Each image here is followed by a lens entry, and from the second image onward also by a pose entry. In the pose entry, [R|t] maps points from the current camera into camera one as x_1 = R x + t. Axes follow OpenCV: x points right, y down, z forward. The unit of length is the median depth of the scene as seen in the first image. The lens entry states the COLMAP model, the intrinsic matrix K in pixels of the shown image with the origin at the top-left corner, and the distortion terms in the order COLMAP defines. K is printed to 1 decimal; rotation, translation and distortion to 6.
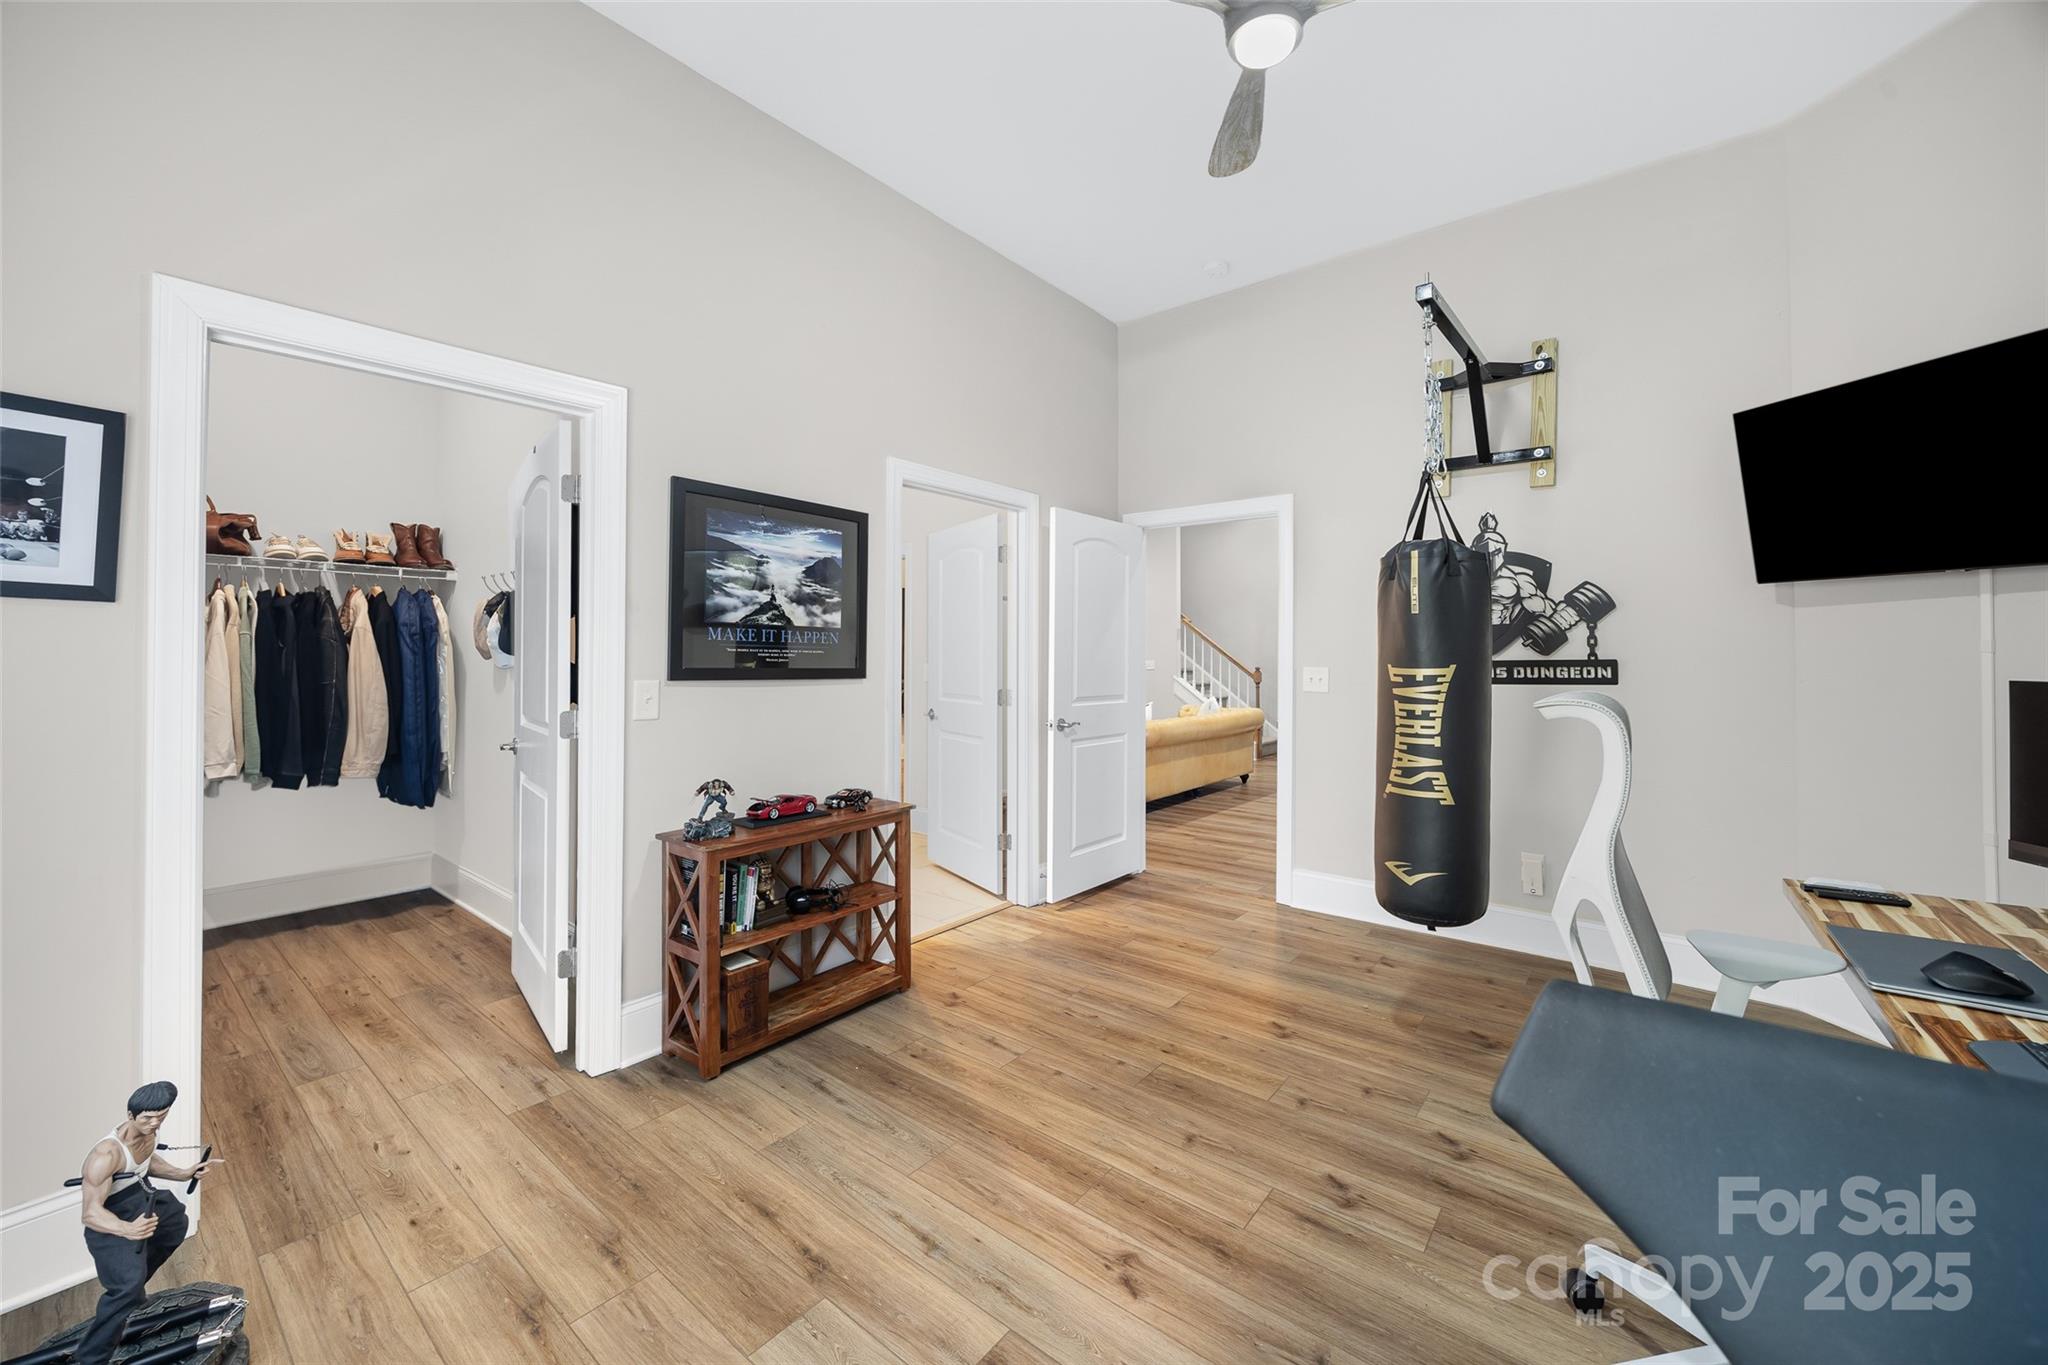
lens RADIAL K [[786.7, 0, 1015.5], [0, 786.7, 632.5], [0, 0, 1]] dist [-0.003095, -0.000067]
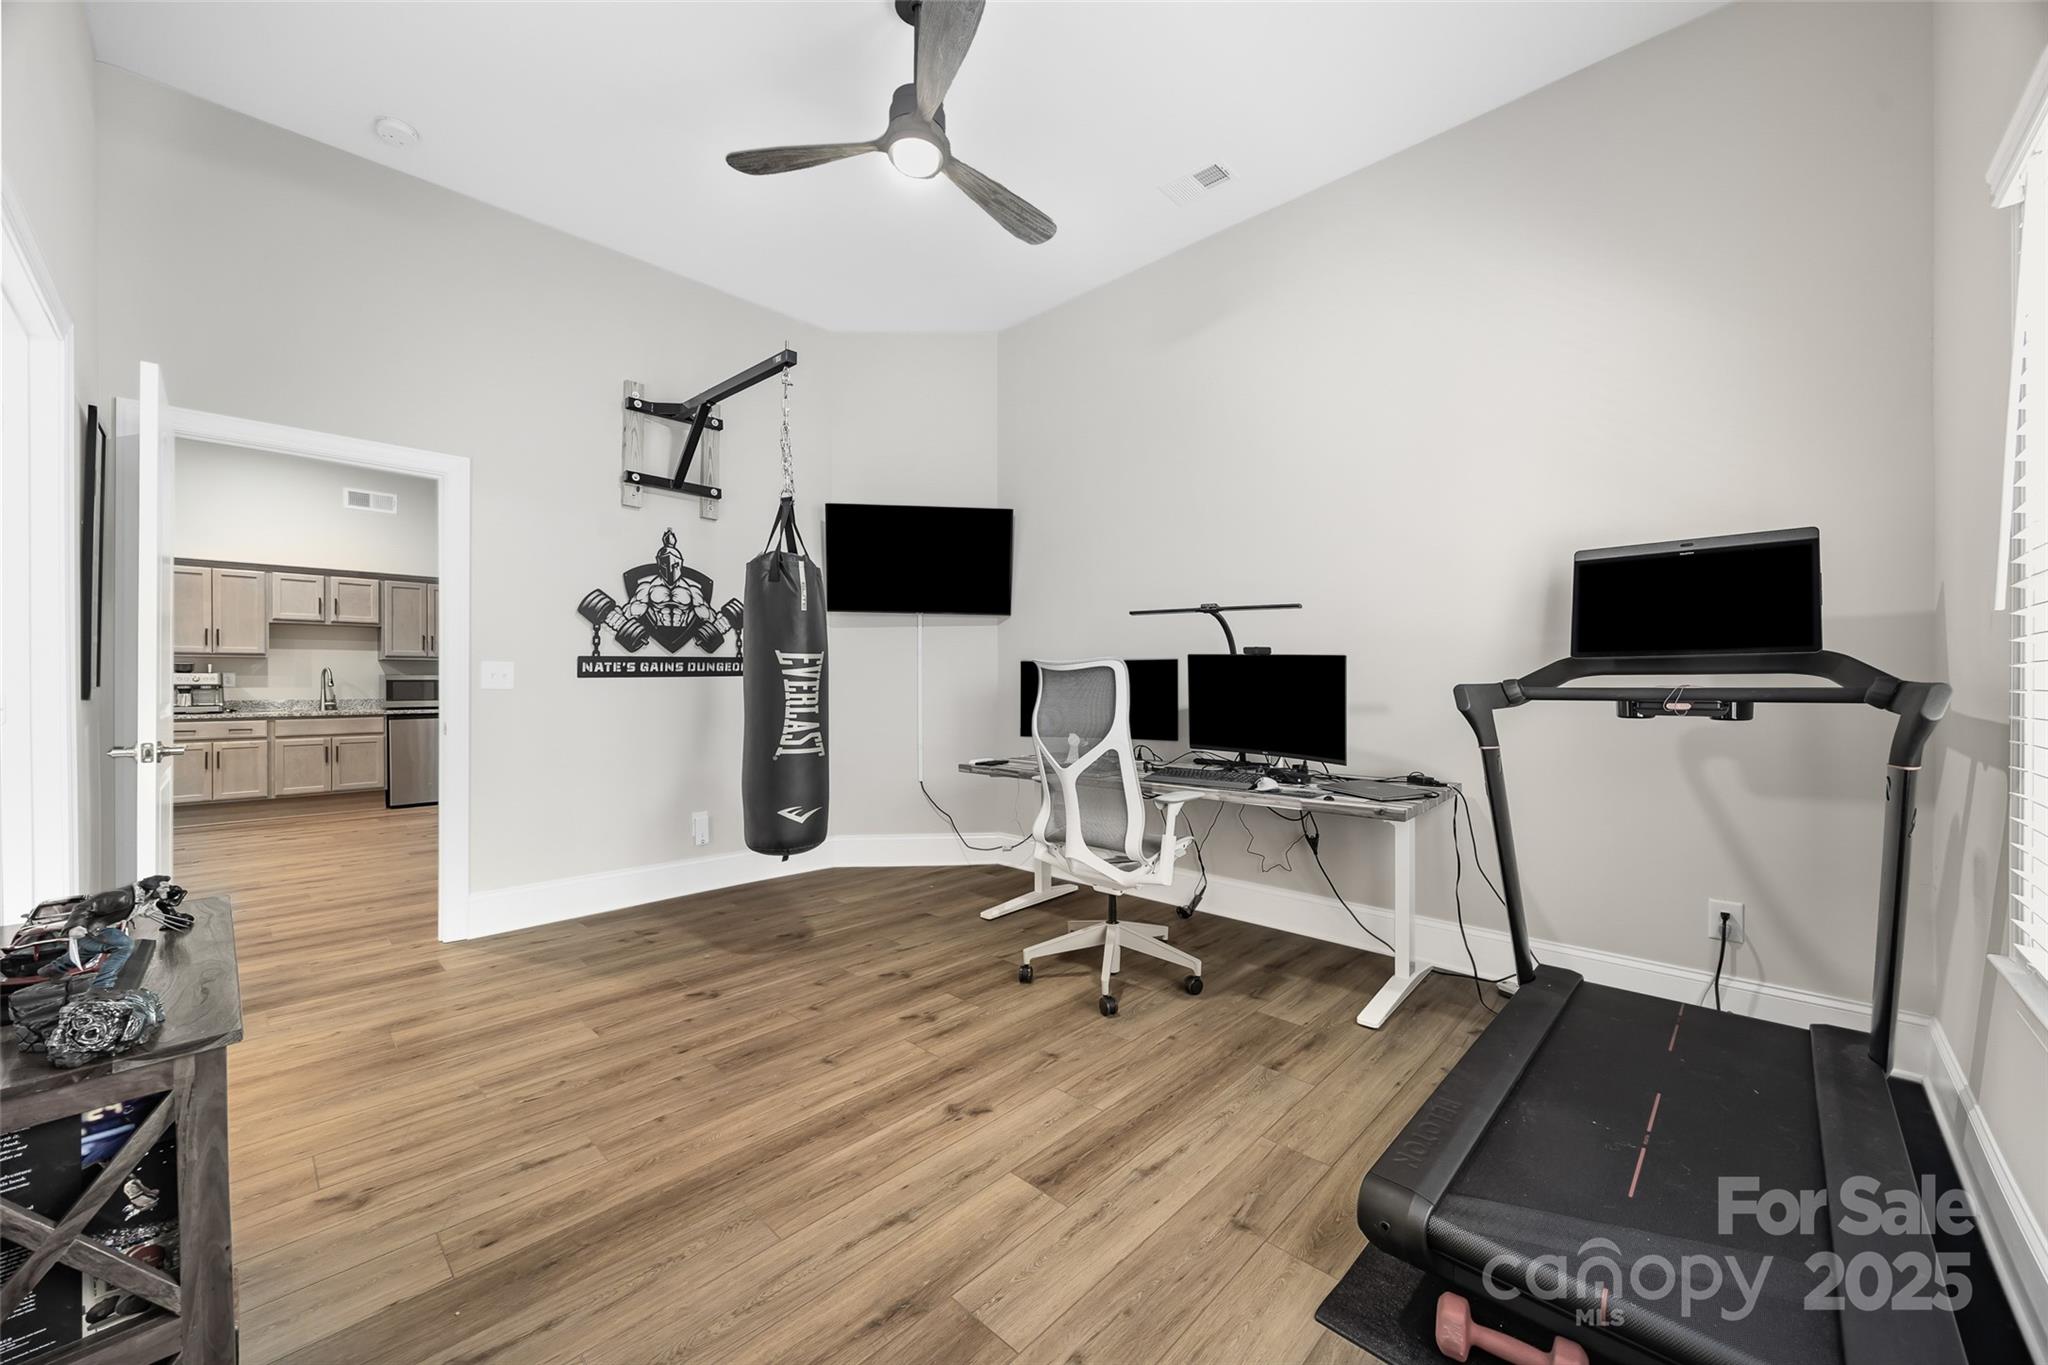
lens RADIAL K [[782.7, 0, 1016.7], [0, 782.7, 672.8], [0, 0, 1]] dist [-0.003612, -0.000085]
pose [[0.081320, 0.010419, 0.996634, -0.677963], [-0.027509, 0.999588, -0.008205, 0.072061], [-0.996308, -0.026749, 0.081573, 0.509560]]
